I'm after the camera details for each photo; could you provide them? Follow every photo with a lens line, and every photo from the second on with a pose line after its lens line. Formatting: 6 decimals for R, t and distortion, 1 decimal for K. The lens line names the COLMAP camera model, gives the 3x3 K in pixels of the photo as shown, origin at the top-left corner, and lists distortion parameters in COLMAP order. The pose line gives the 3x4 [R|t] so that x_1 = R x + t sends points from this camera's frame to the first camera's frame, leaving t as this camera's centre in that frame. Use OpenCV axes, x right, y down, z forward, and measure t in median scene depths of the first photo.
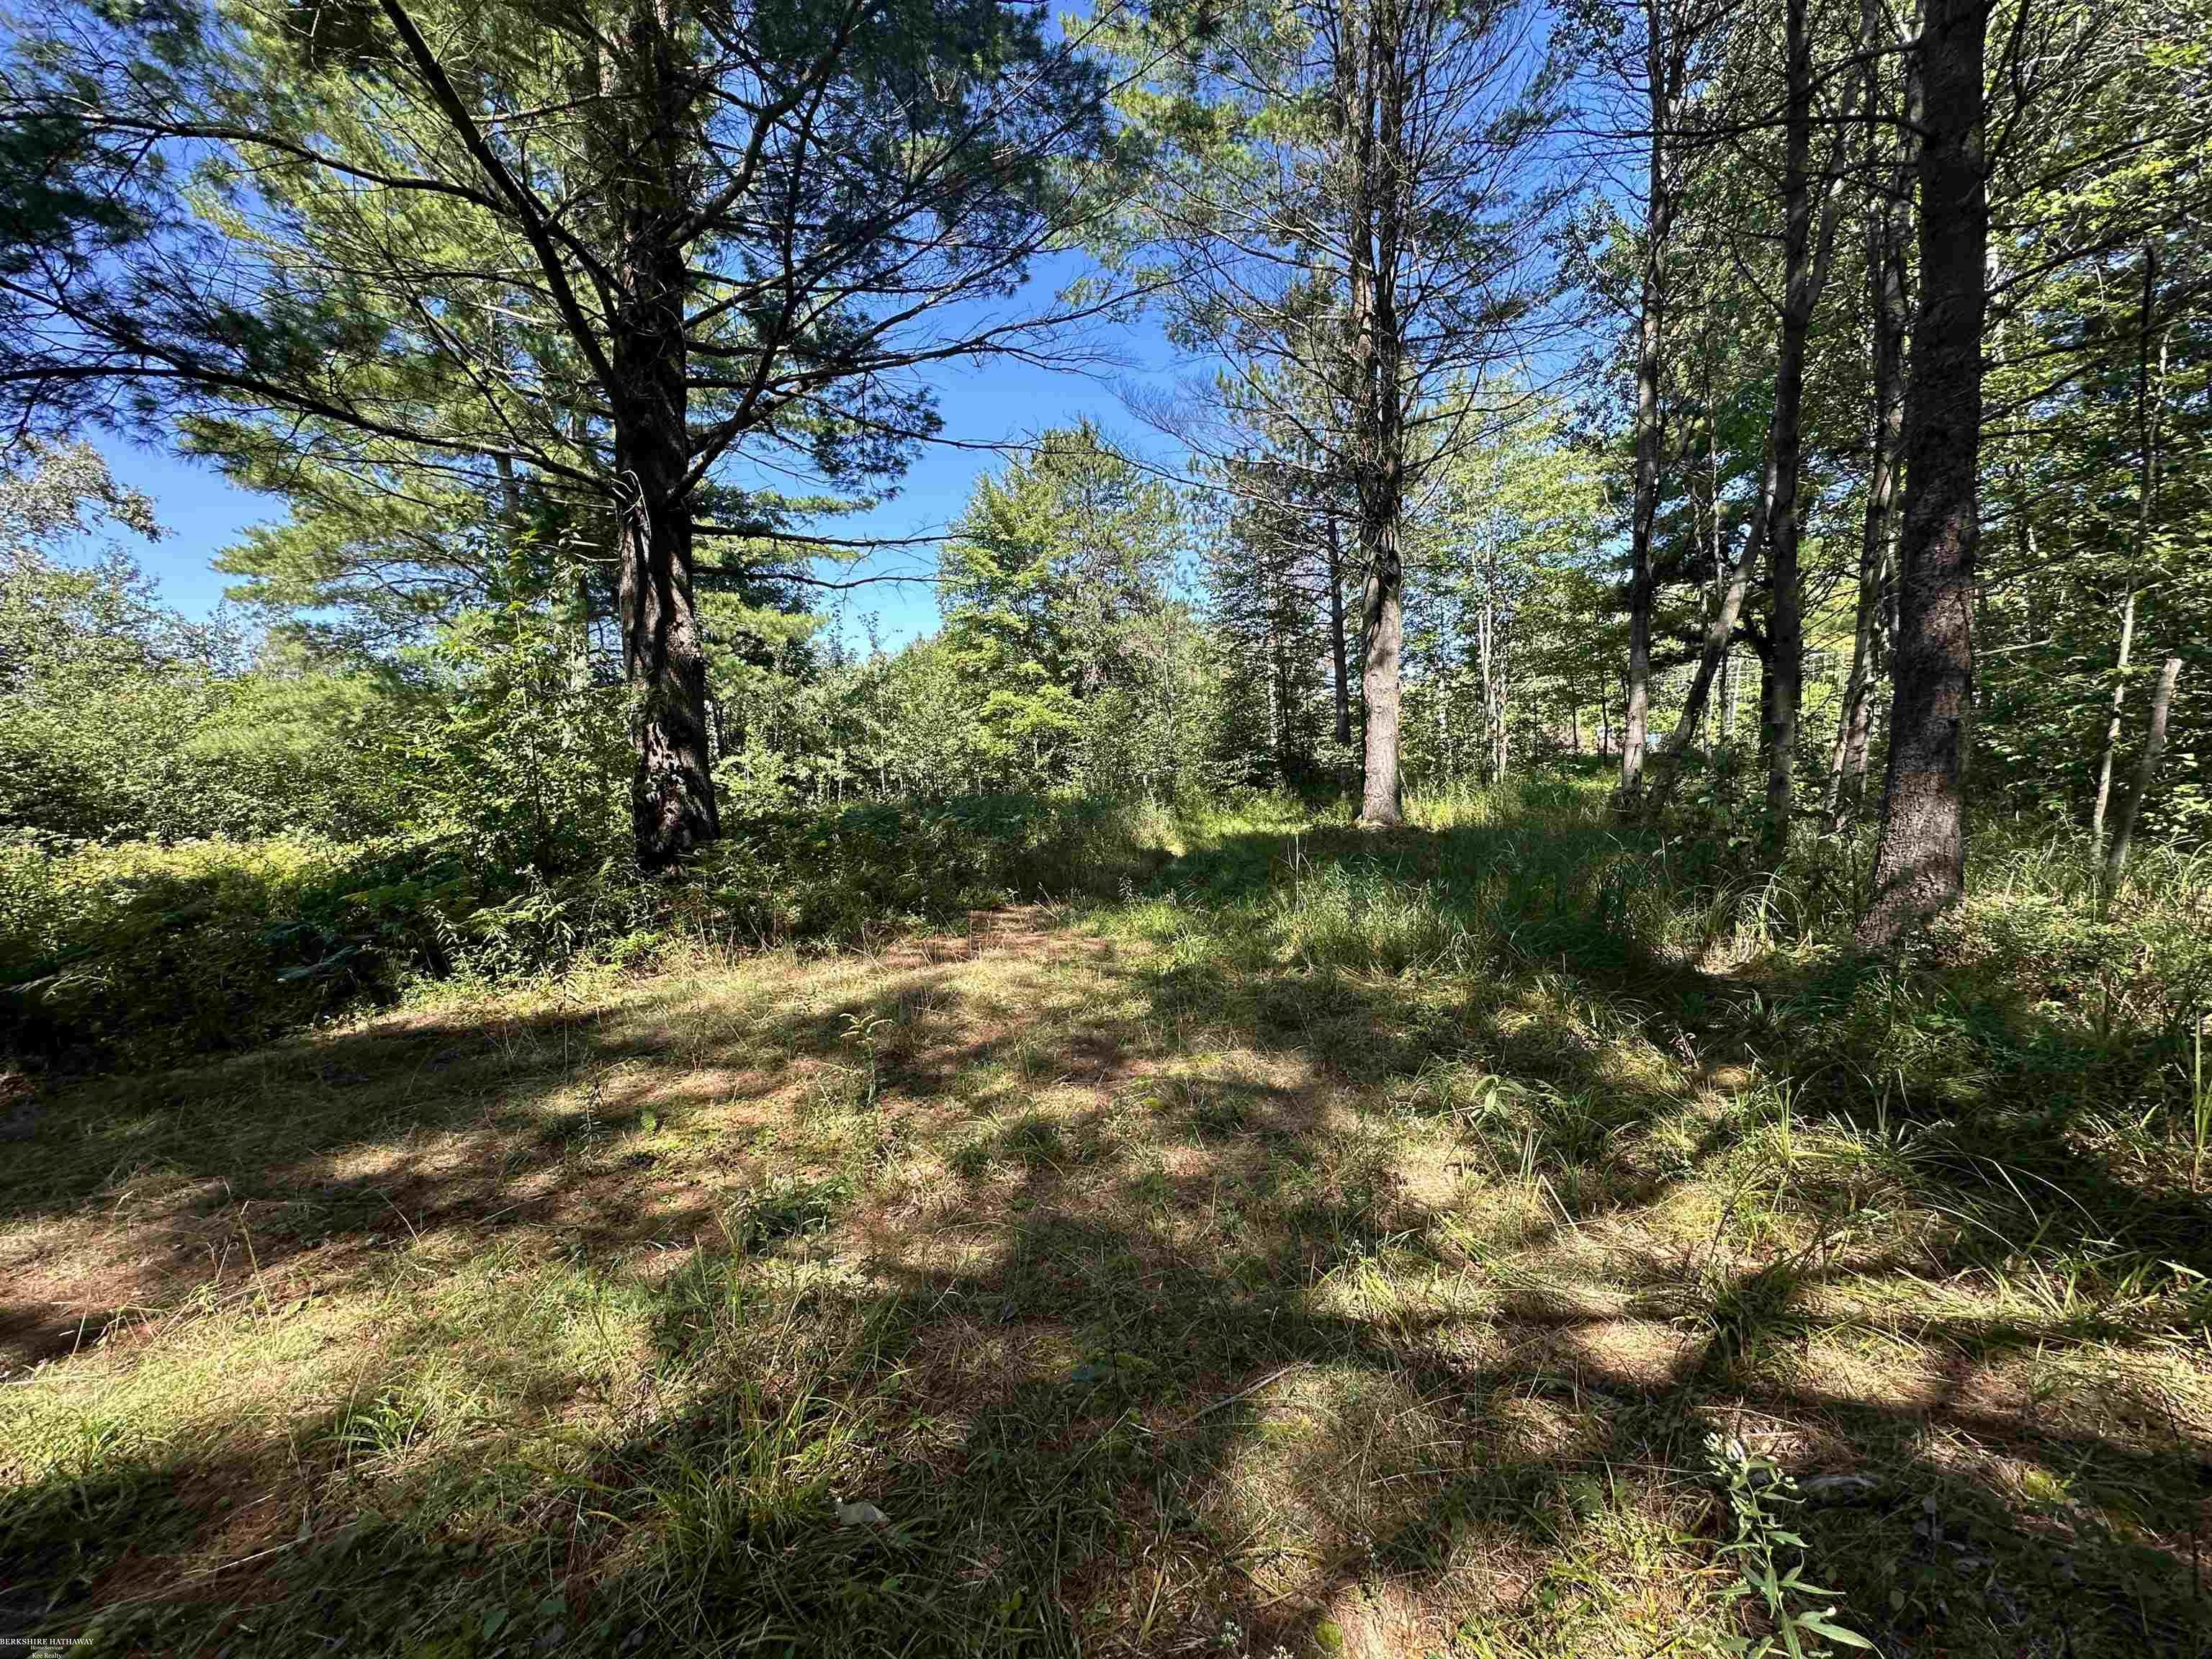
lens RADIAL K [[883.7, 0, 1106.6], [0, 883.7, 819.6], [0, 0, 1]] dist [-0.003692, 0.000830]
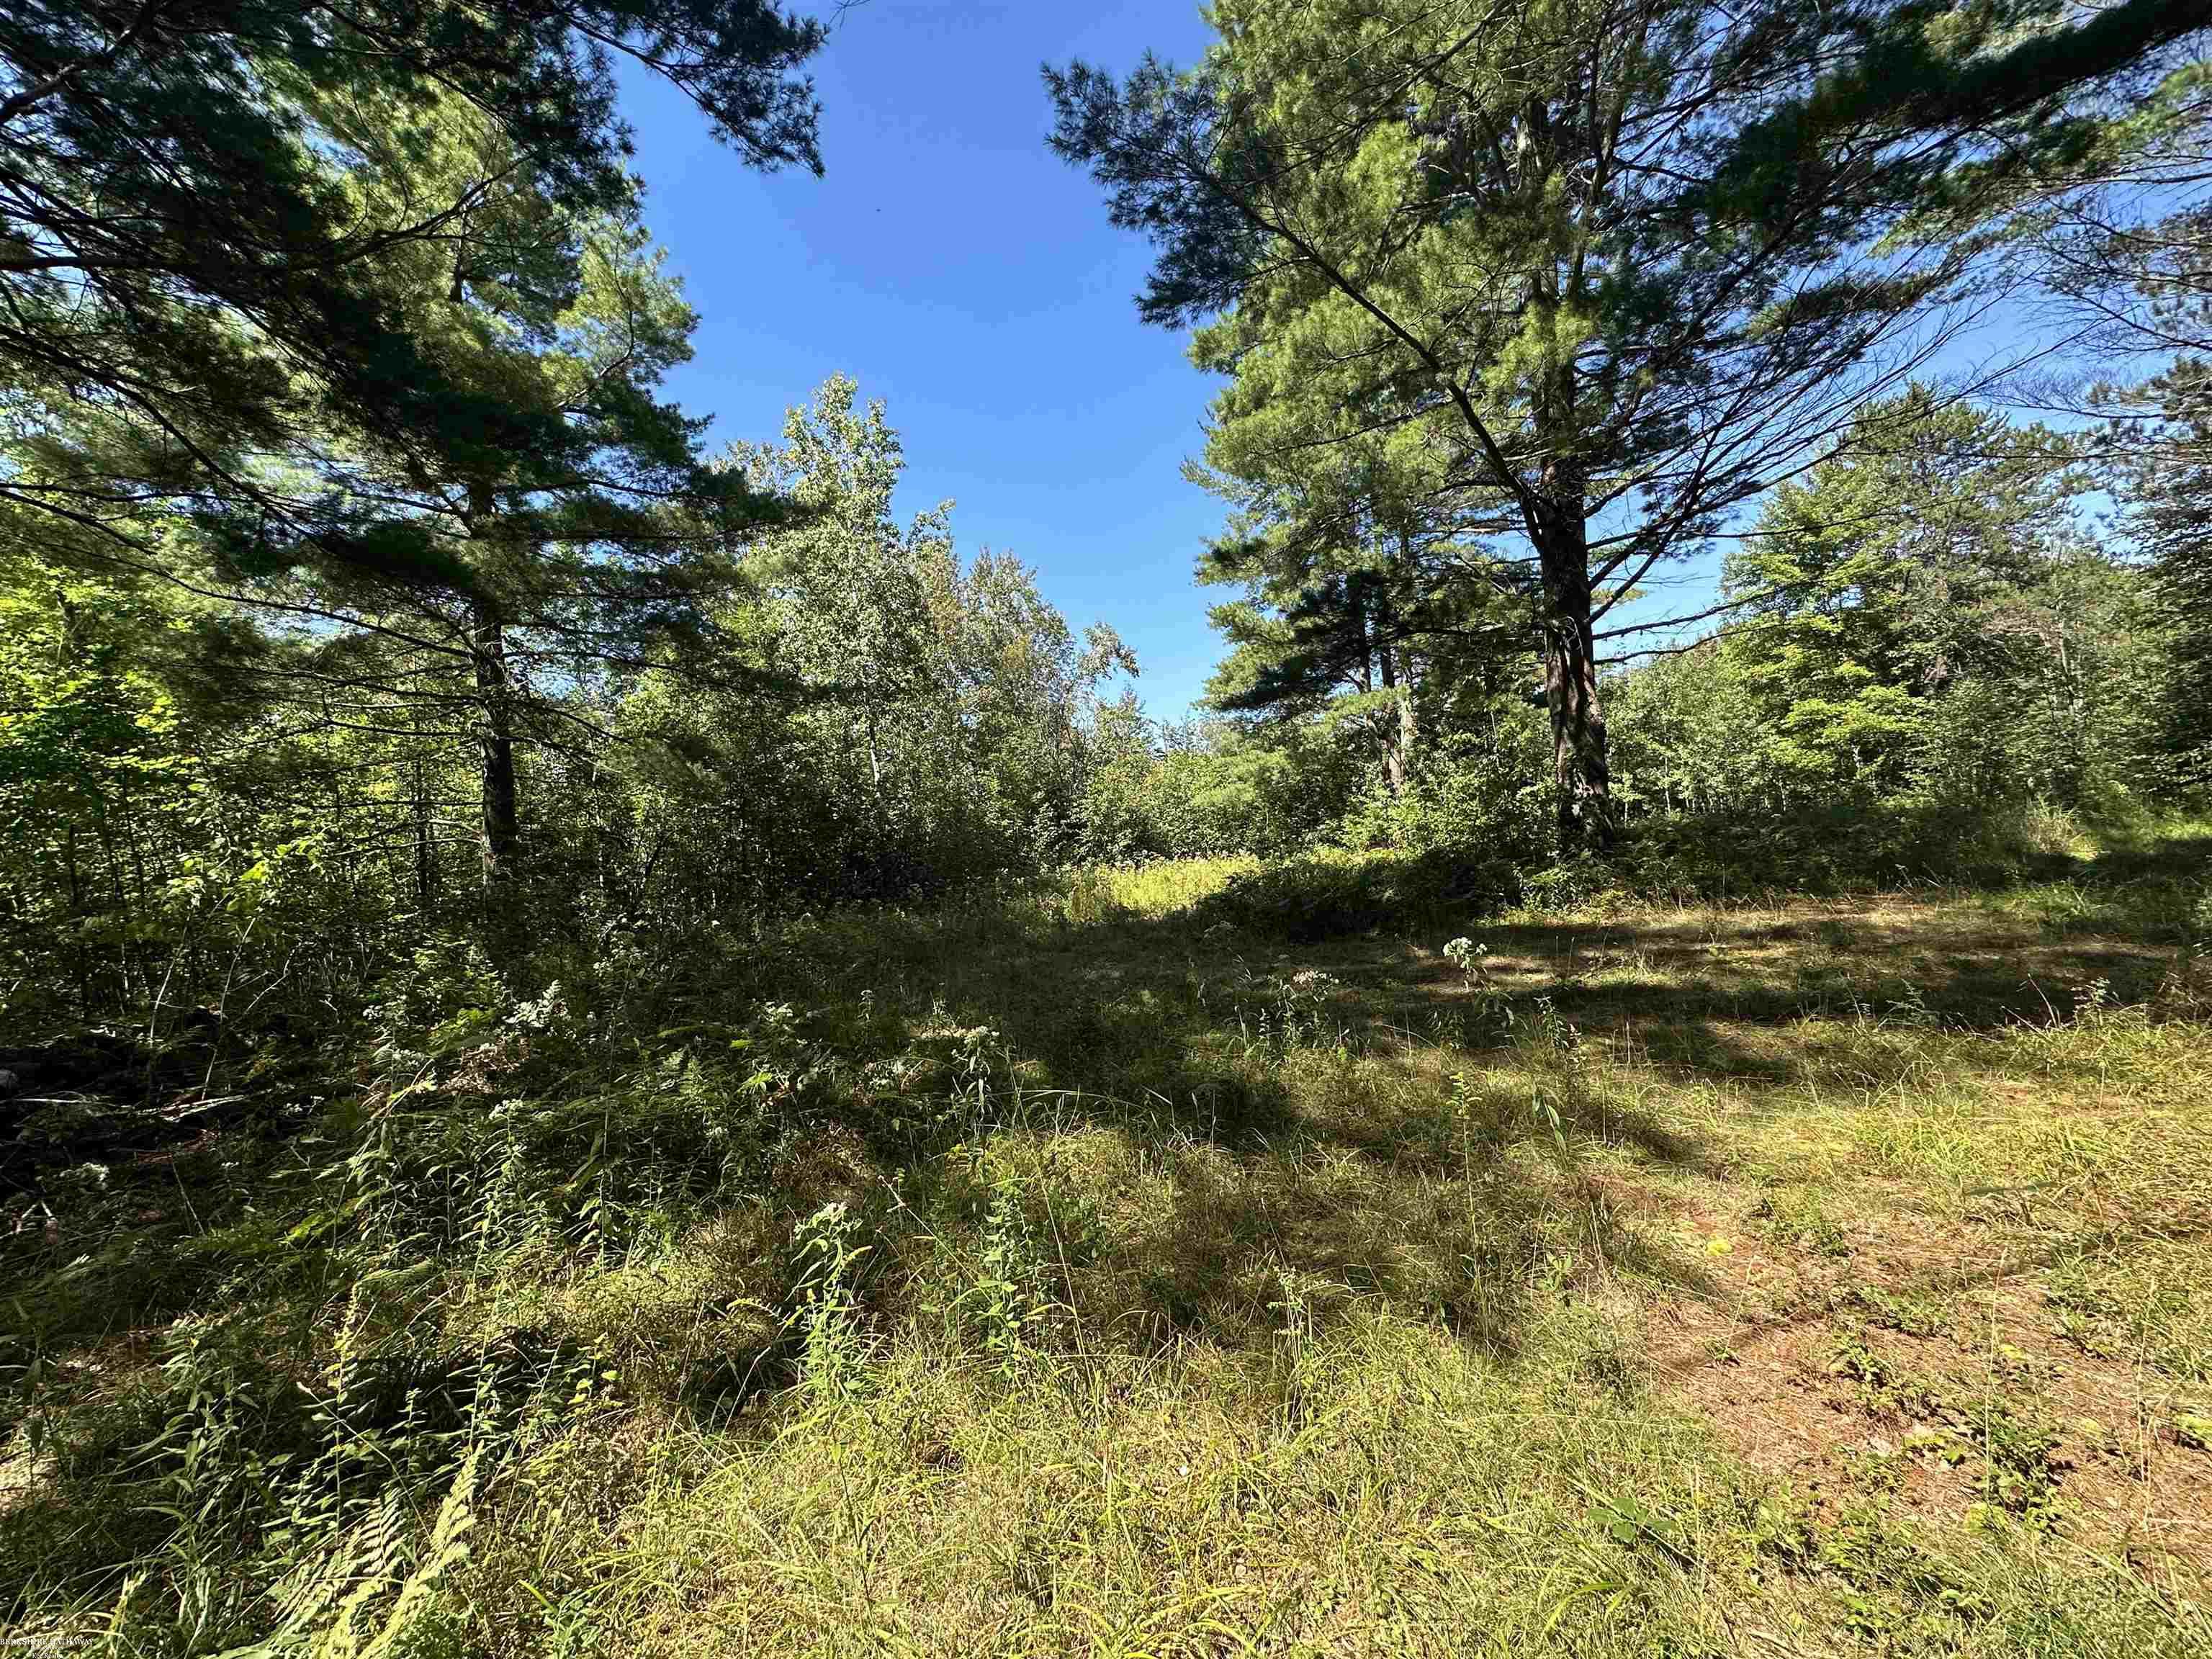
lens RADIAL K [[883.7, 0, 1101.7], [0, 883.7, 829.2], [0, 0, 1]] dist [-0.003692, 0.000830]
pose [[0.717706, -0.030786, -0.695666, -0.013833], [0.014978, 0.999474, -0.028777, 0.013681], [0.696186, 0.010234, 0.717789, -0.306562]]
